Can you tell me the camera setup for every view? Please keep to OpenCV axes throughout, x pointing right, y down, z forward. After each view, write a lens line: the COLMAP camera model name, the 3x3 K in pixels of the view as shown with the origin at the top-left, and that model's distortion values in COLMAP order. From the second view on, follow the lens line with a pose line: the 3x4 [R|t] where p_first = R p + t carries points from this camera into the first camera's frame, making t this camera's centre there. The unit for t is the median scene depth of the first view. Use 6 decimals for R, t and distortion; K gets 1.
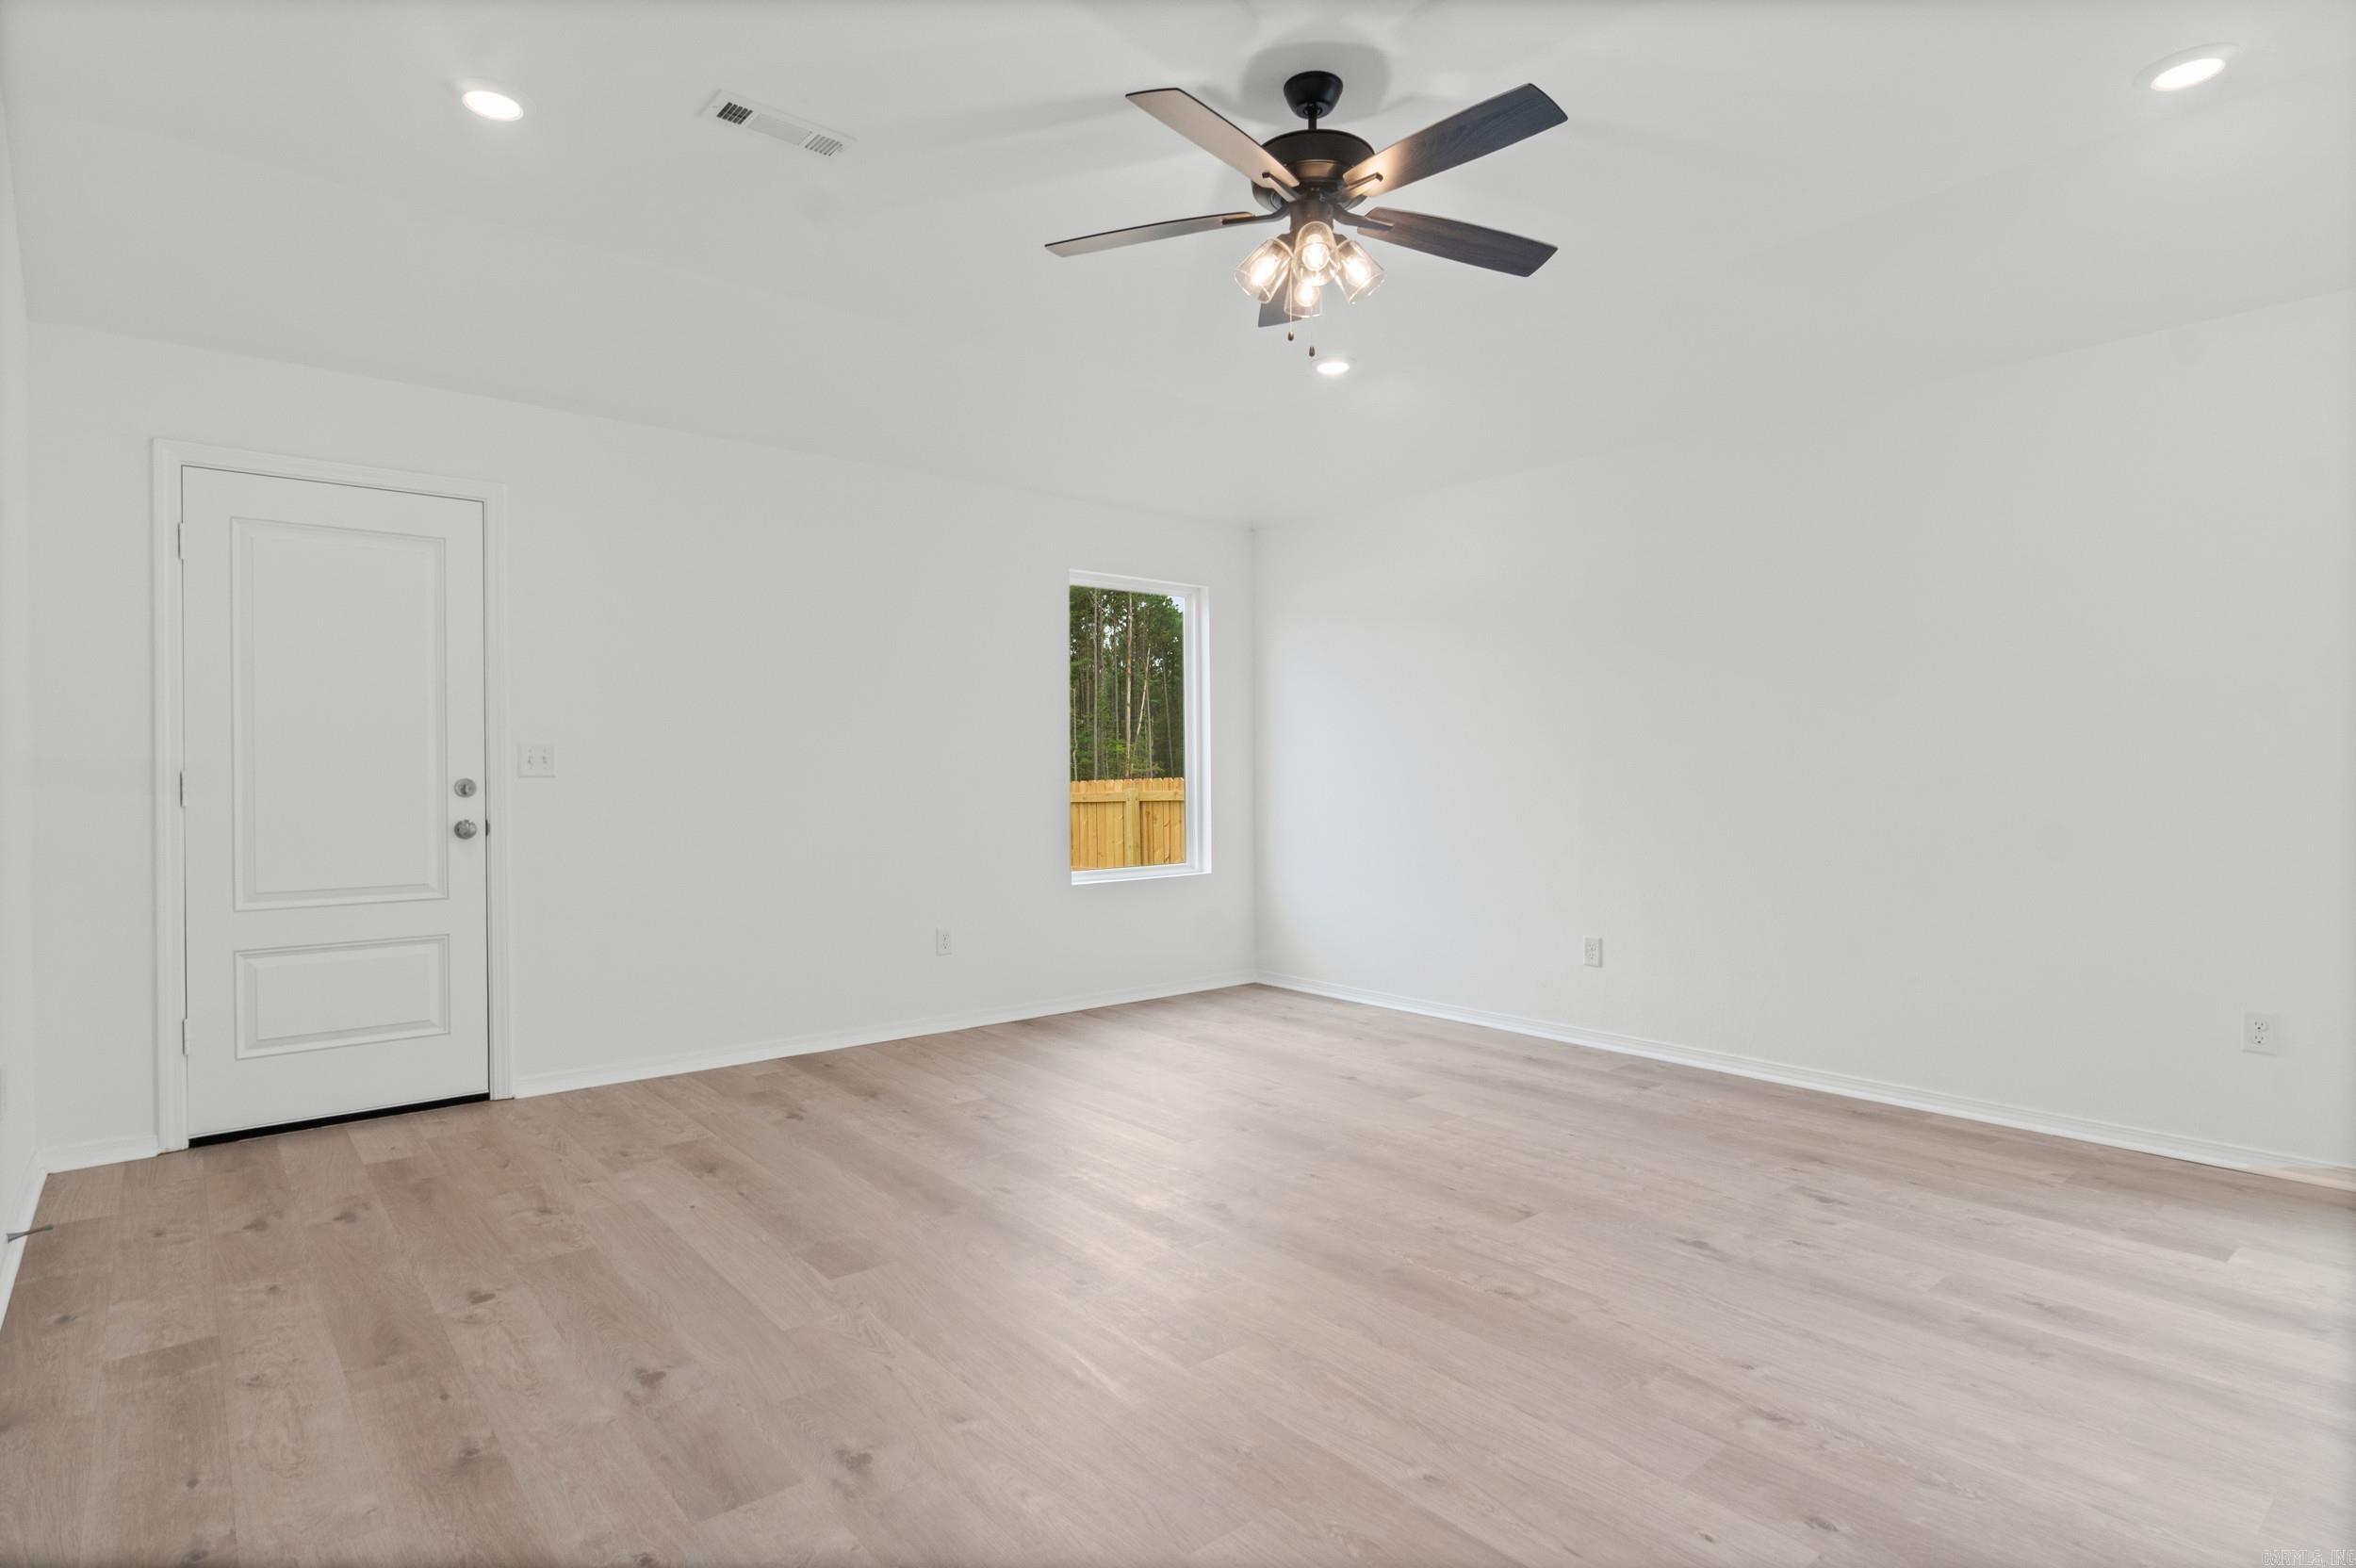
lens RADIAL K [[1210.7, 0, 1152.2], [0, 1210.7, 769.1], [0, 0, 1]] dist [-0.005467, 0.001959]
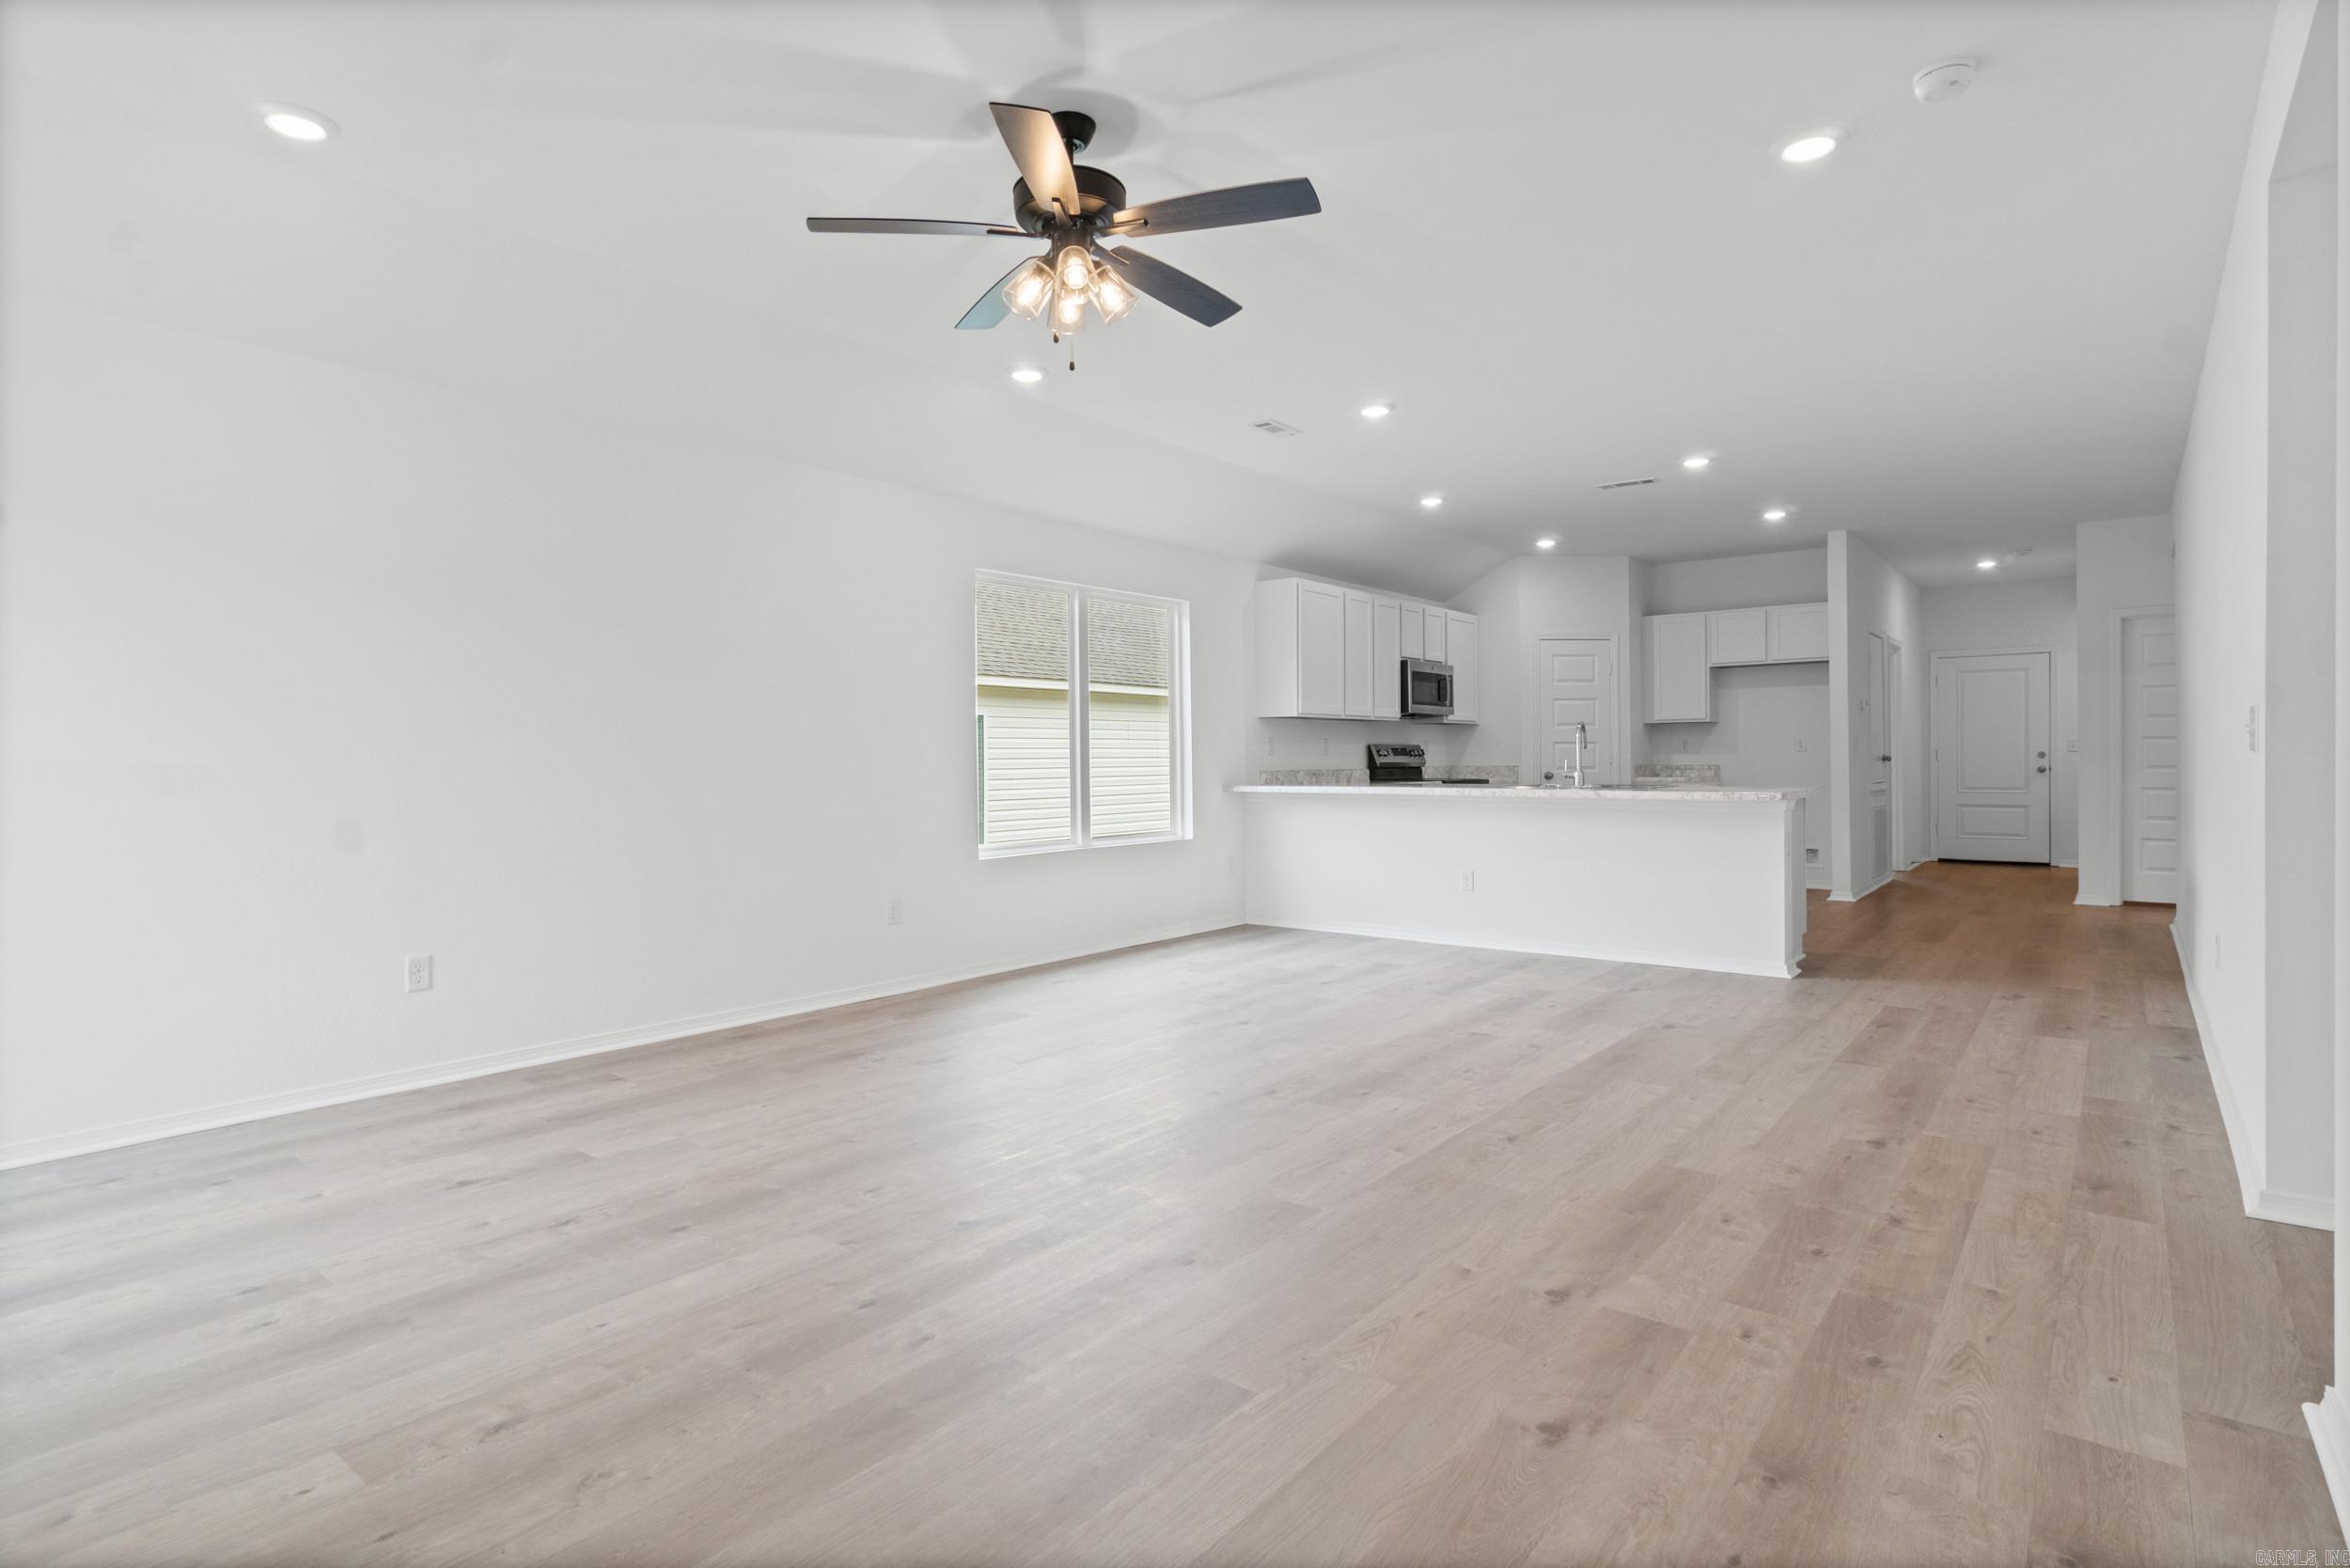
lens RADIAL K [[1195.8, 0, 1159.2], [0, 1195.8, 776.9], [0, 0, 1]] dist [-0.000271, -0.000699]
pose [[-0.207199, -0.009312, 0.978255, -0.921799], [0.006422, 0.999920, 0.010878, 0.014561], [-0.978278, 0.008537, -0.207122, 1.118742]]
